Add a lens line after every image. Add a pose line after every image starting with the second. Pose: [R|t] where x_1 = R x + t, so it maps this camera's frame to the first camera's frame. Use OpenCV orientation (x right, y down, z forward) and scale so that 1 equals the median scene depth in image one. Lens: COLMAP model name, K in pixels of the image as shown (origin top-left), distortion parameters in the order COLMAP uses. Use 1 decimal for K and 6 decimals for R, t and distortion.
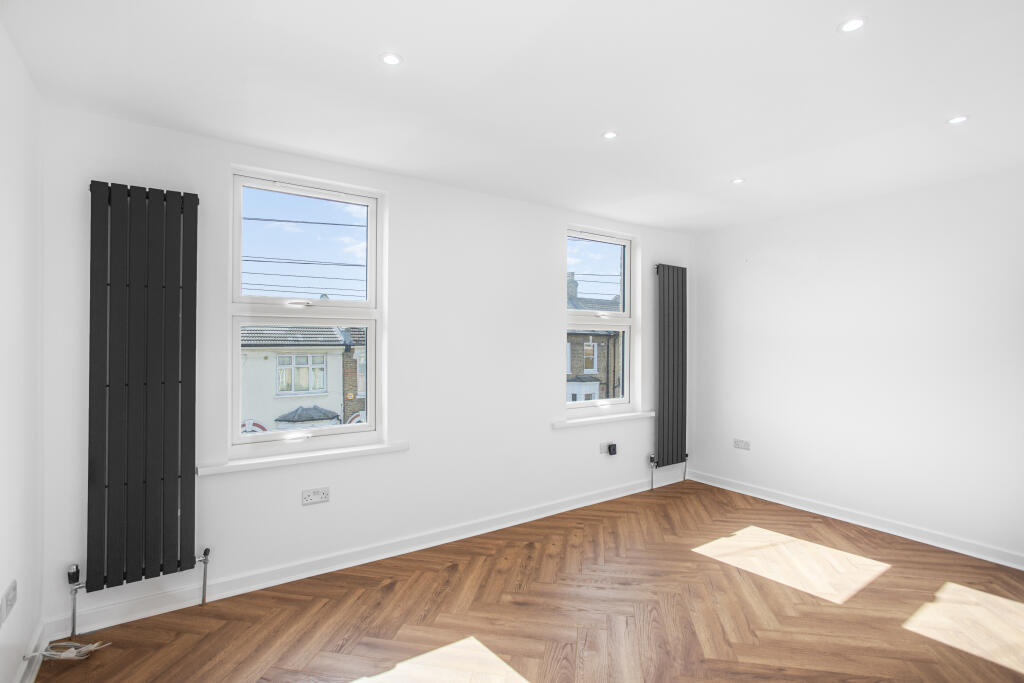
lens RADIAL K [[508.6, 0, 507.9], [0, 508.6, 339.7], [0, 0, 1]] dist [-0.035941, 0.035408]
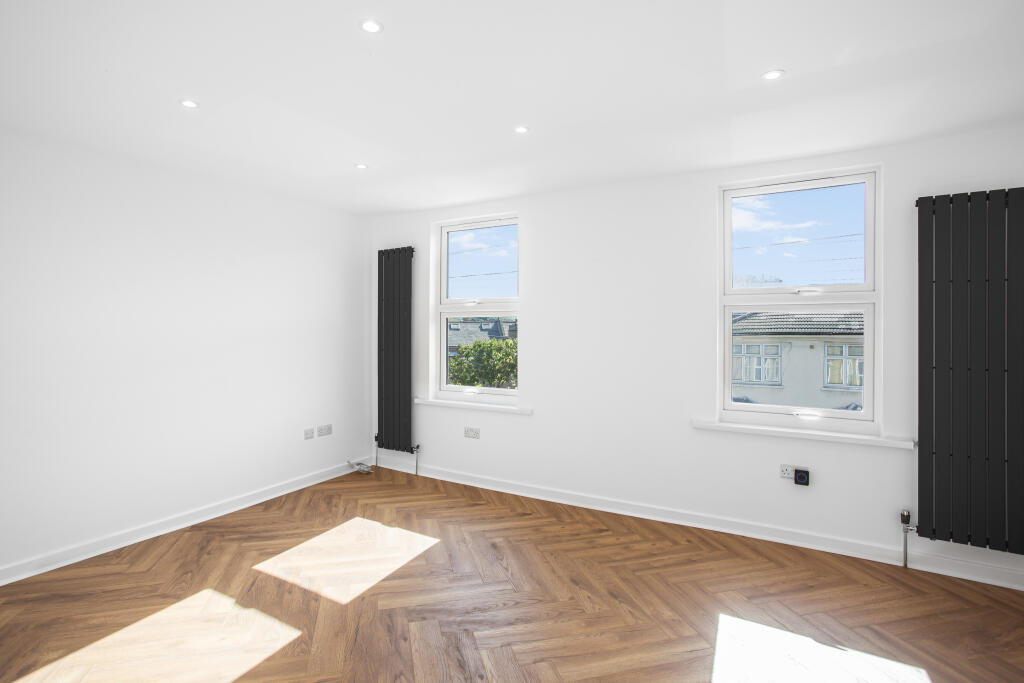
lens RADIAL K [[508.6, 0, 507.9], [0, 508.6, 339.7], [0, 0, 1]] dist [-0.035941, 0.035408]
pose [[0.400725, 0.012836, -0.916108, 1.346862], [0.007390, 0.999824, 0.017241, 0.008634], [0.916168, -0.013679, 0.400560, 0.646048]]
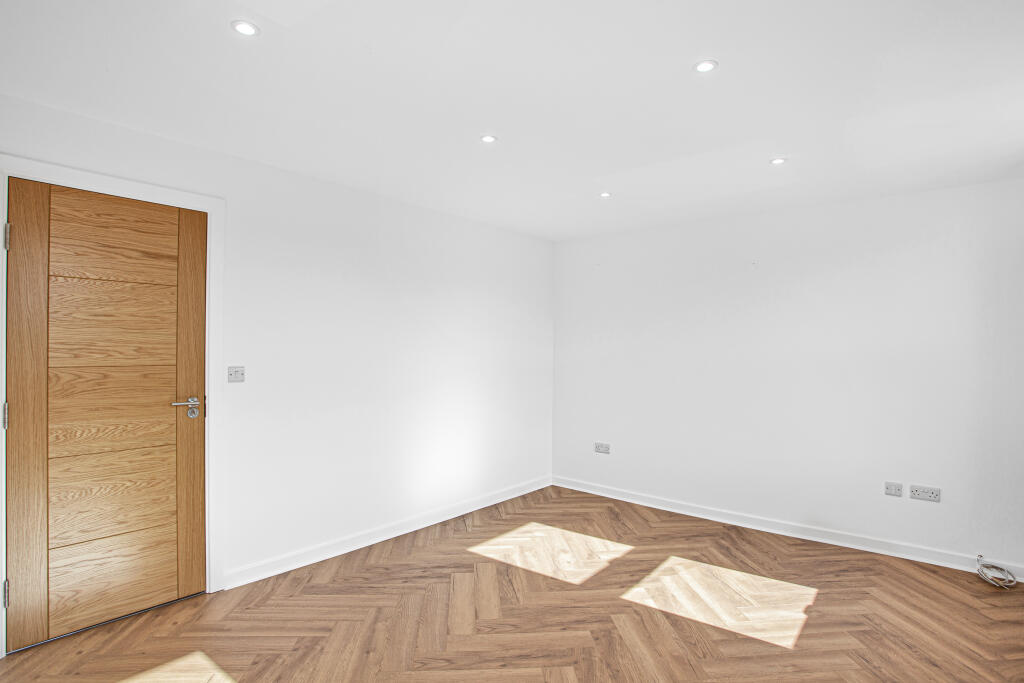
lens RADIAL K [[514.6, 0, 505.5], [0, 514.6, 352.8], [0, 0, 1]] dist [-0.033622, 0.035735]
pose [[-0.970696, -0.015148, -0.239831, 0.764354], [-0.013232, 0.999866, -0.009598, 0.020161], [0.239944, -0.006143, -0.970767, 1.931465]]
